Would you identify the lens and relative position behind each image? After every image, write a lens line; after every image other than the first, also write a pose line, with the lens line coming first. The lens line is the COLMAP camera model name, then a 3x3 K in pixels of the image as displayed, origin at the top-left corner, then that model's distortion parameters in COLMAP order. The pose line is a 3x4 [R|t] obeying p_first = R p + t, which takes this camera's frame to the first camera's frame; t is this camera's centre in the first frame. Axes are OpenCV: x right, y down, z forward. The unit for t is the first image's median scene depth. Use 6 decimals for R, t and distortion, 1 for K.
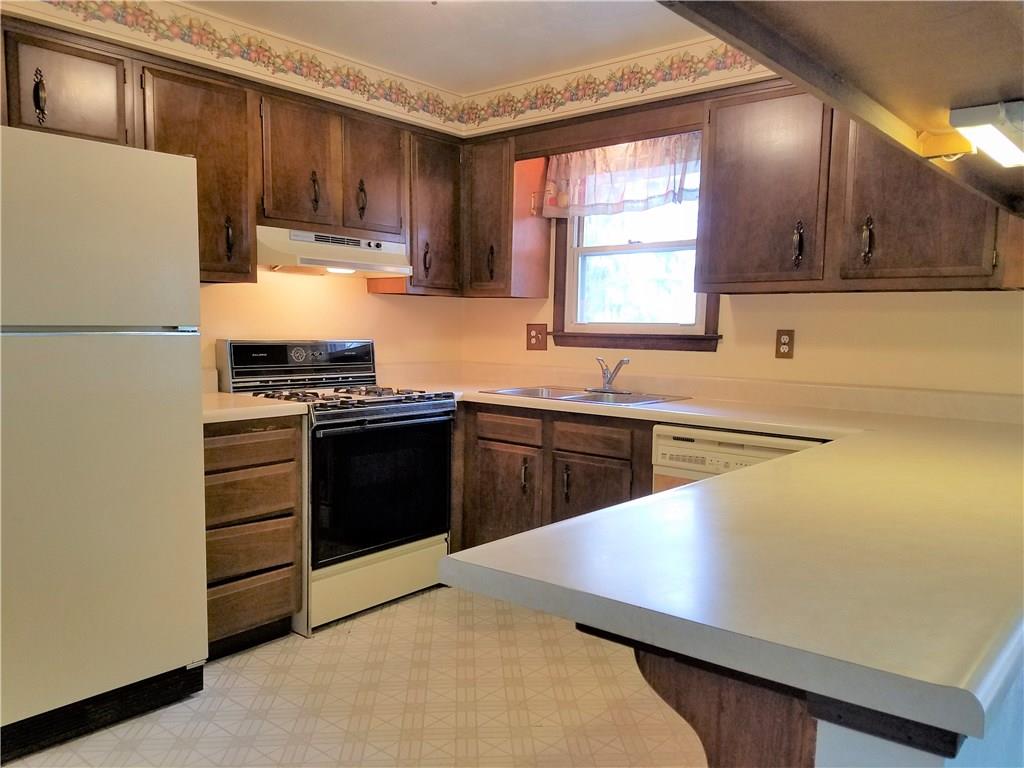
lens RADIAL K [[809.5, 0, 516.3], [0, 809.5, 426.6], [0, 0, 1]] dist [0.127167, -0.211744]
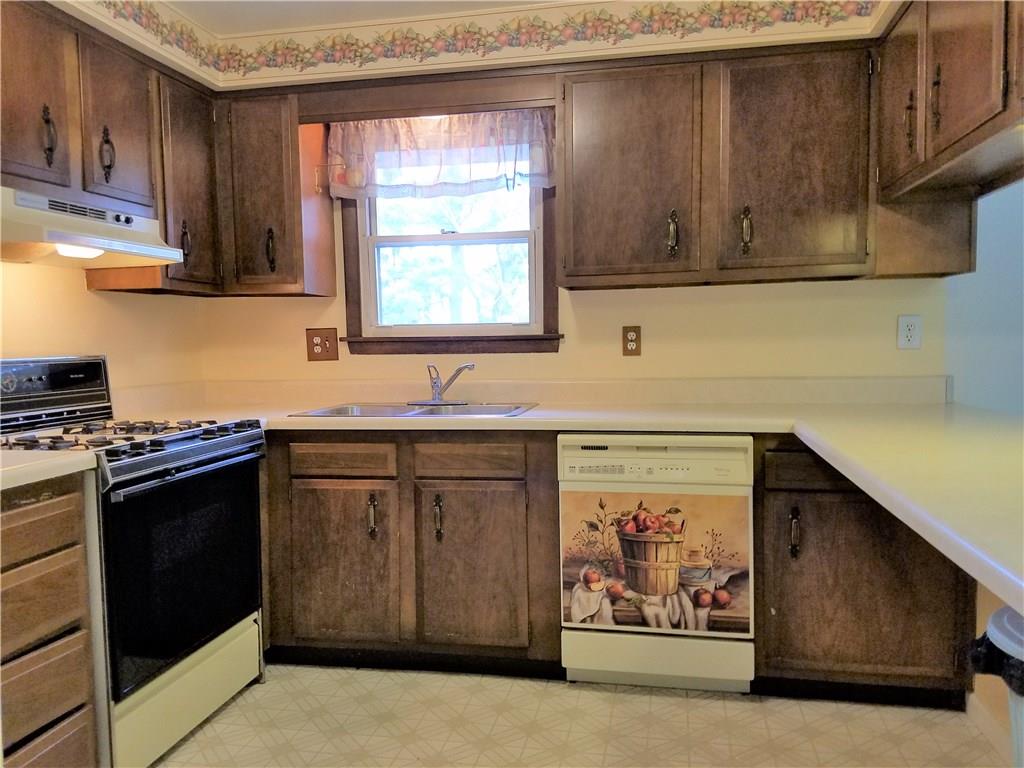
lens RADIAL K [[809.5, 0, 530.4], [0, 809.5, 405.2], [0, 0, 1]] dist [0.127167, -0.211744]
pose [[0.863130, -0.072001, 0.499822, -0.252583], [0.094901, 0.995275, -0.020509, -0.016672], [-0.495984, 0.065136, 0.865885, 0.235766]]
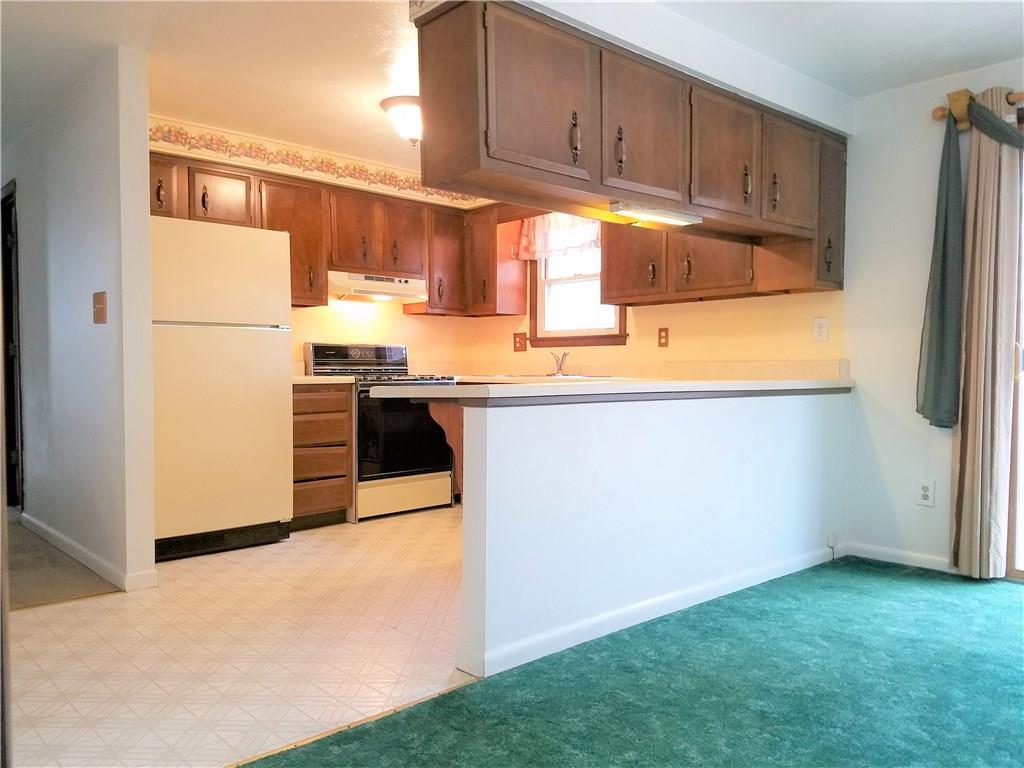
lens RADIAL K [[809.5, 0, 519.0], [0, 809.5, 431.0], [0, 0, 1]] dist [0.127167, -0.211744]
pose [[0.992638, -0.007577, -0.120883, 0.239276], [0.001400, 0.998692, -0.051107, 0.147108], [0.121112, 0.050562, 0.991350, -0.511592]]
